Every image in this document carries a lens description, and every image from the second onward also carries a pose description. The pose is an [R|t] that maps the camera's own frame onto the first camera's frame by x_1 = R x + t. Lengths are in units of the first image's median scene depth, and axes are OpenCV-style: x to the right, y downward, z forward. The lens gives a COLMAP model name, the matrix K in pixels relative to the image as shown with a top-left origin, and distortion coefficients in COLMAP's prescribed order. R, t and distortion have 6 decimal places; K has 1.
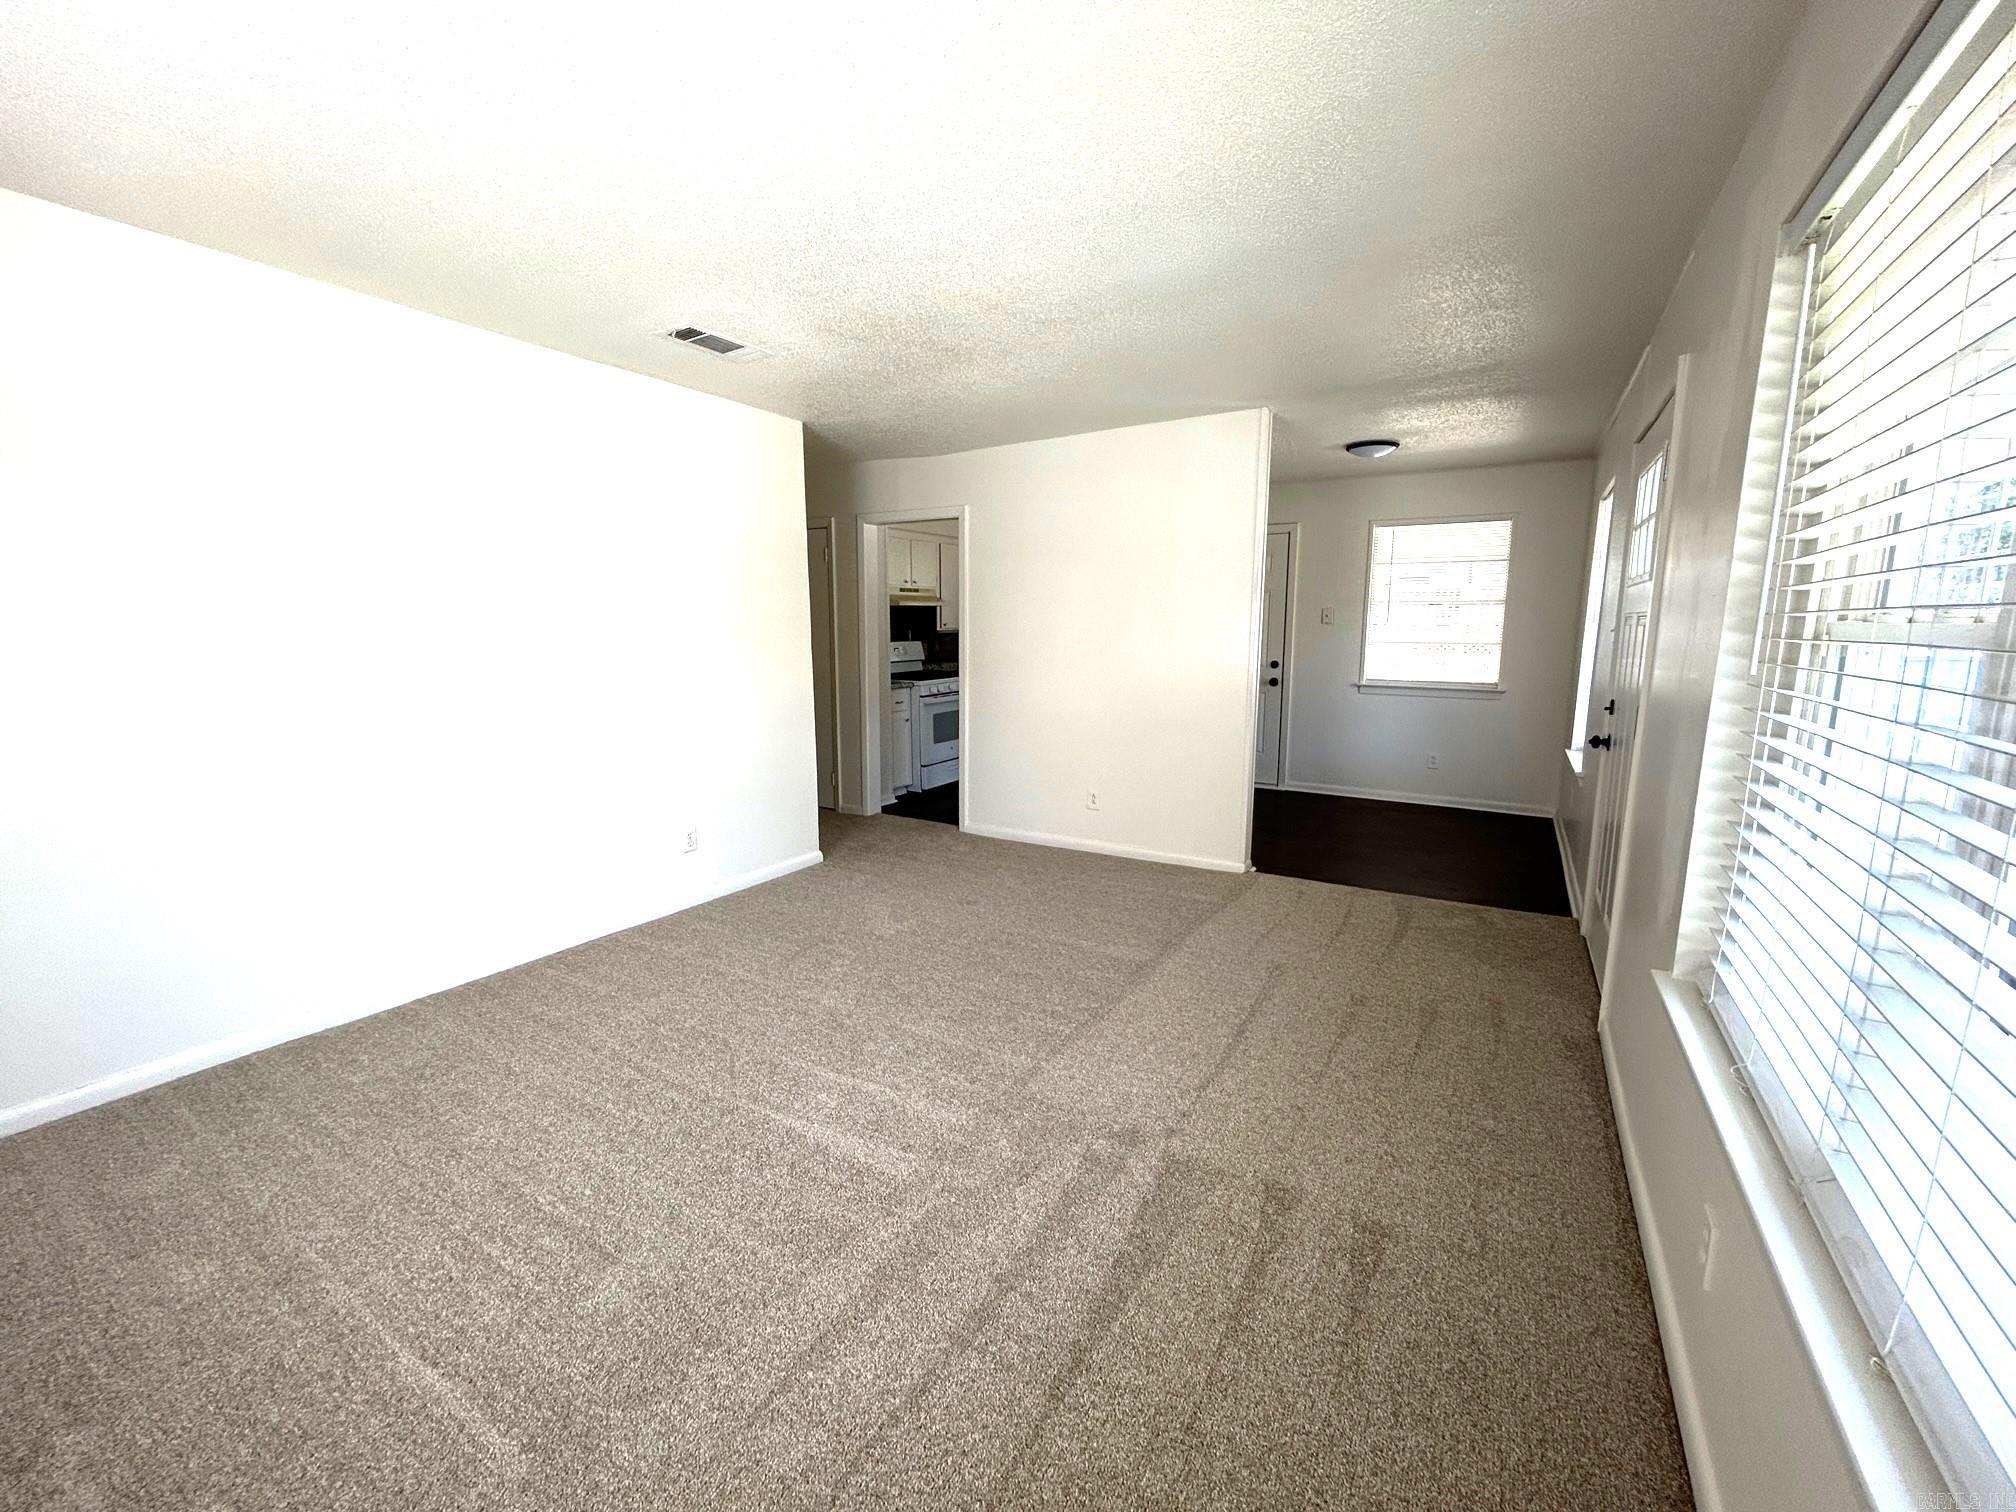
lens RADIAL K [[816.8, 0, 1014.8], [0, 816.8, 747.8], [0, 0, 1]] dist [-0.000535, 0.000009]
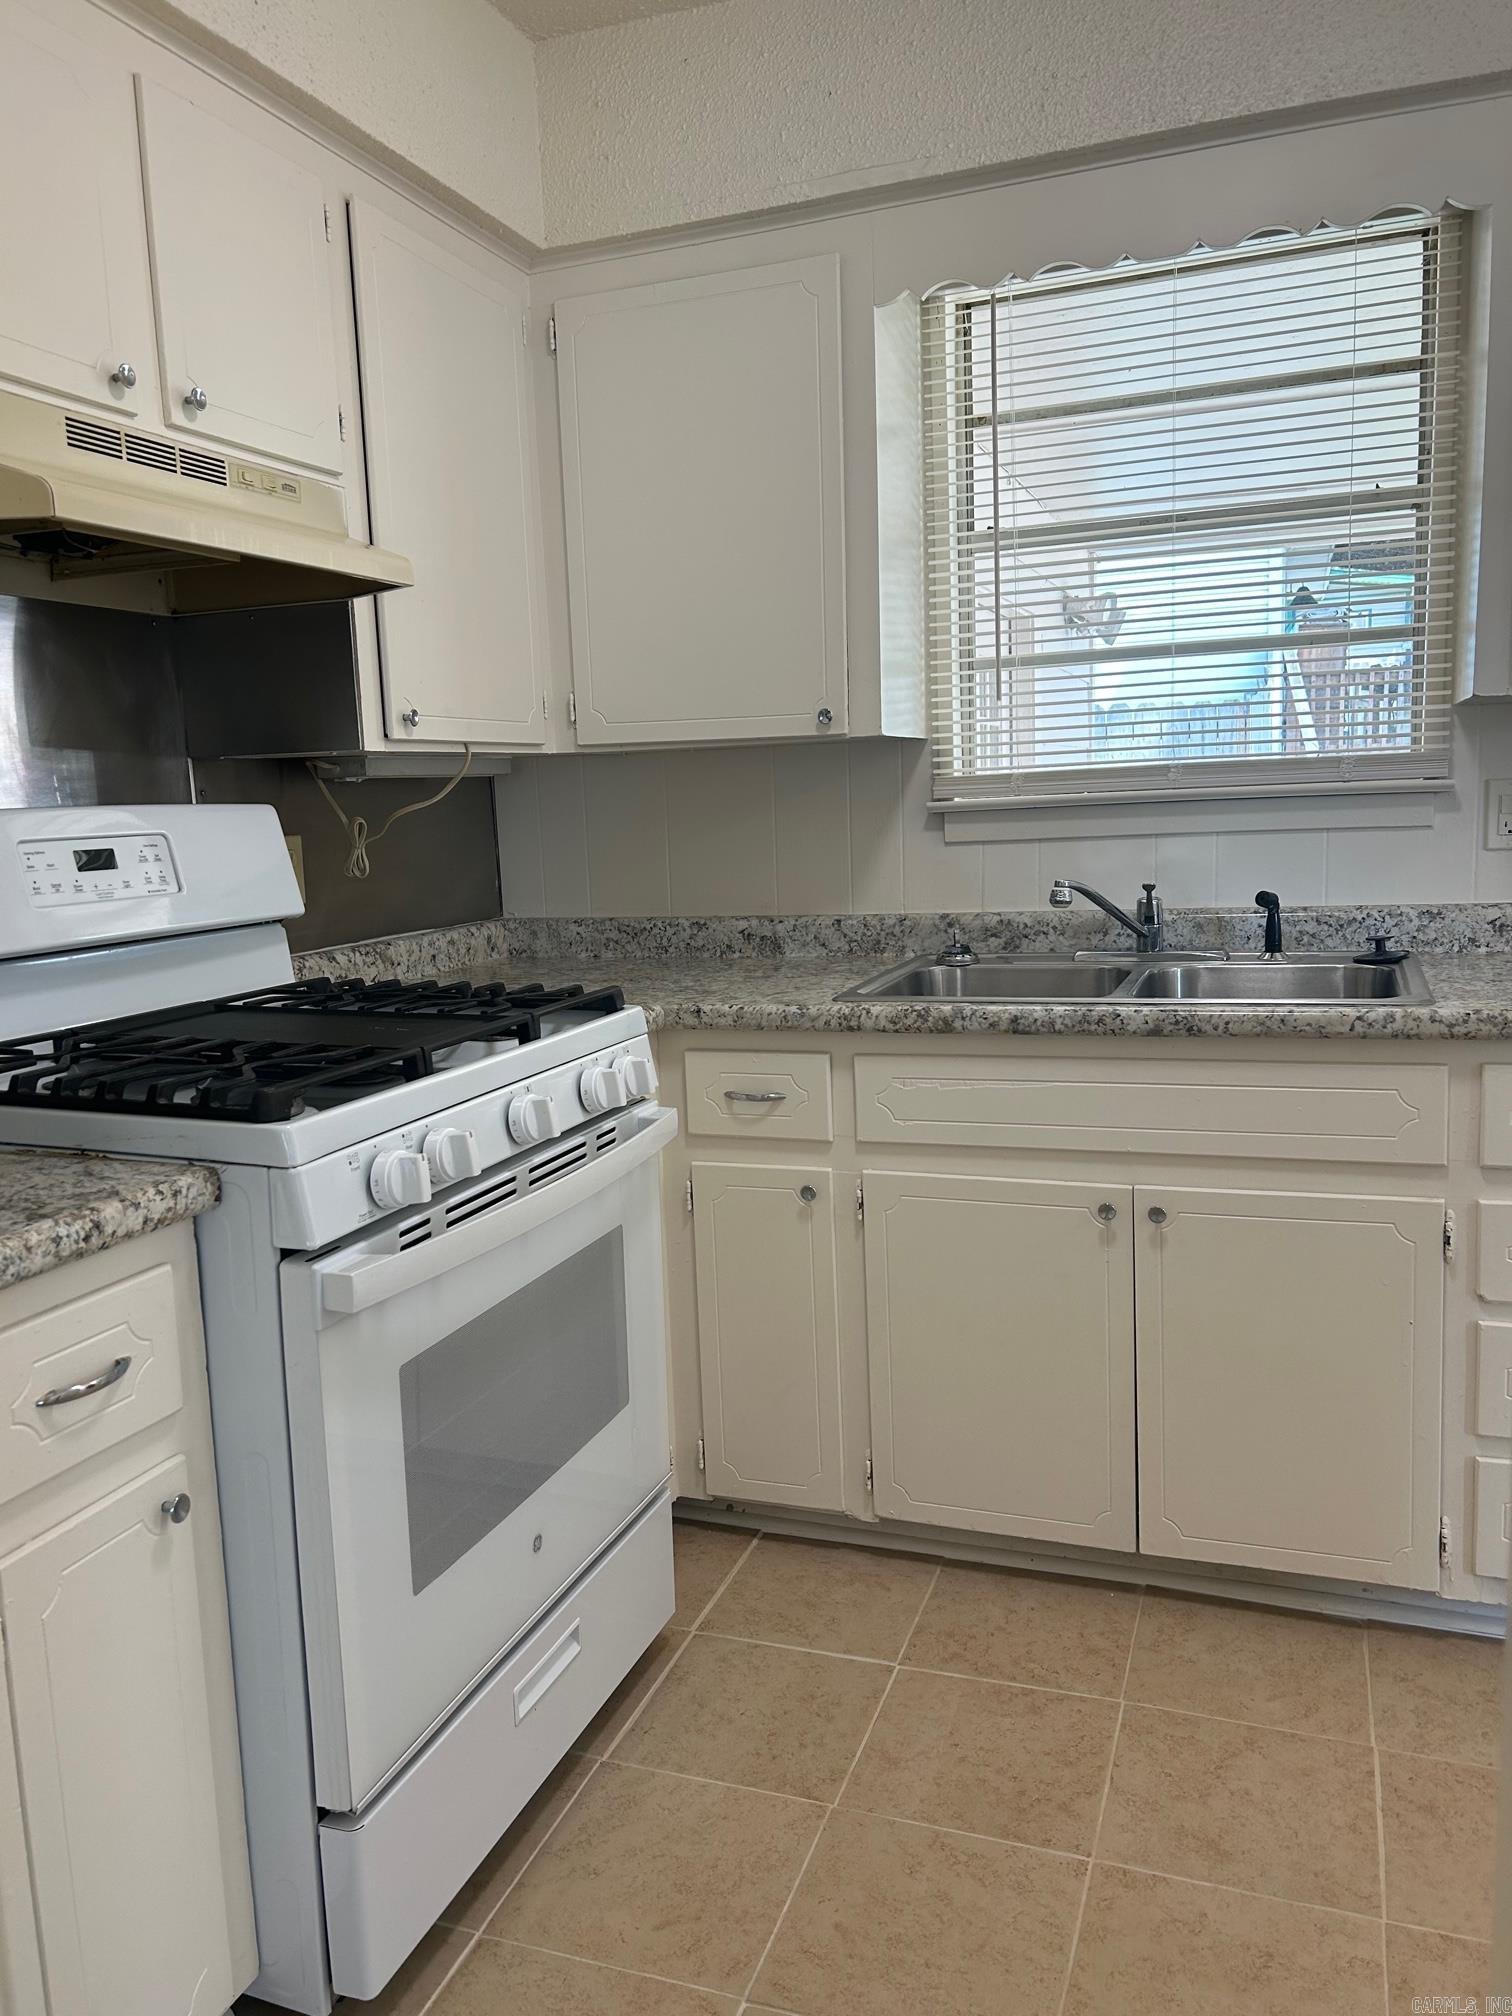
lens RADIAL K [[1511.2, 0, 756.0], [0, 1511.2, 1008.0], [0, 0, 1]] dist [-0.003664, -0.004435]
pose [[0.981618, -0.070612, 0.177313, -0.080913], [0.073365, 0.997264, -0.009008, -0.088400], [-0.176192, 0.021851, 0.984113, 0.733570]]
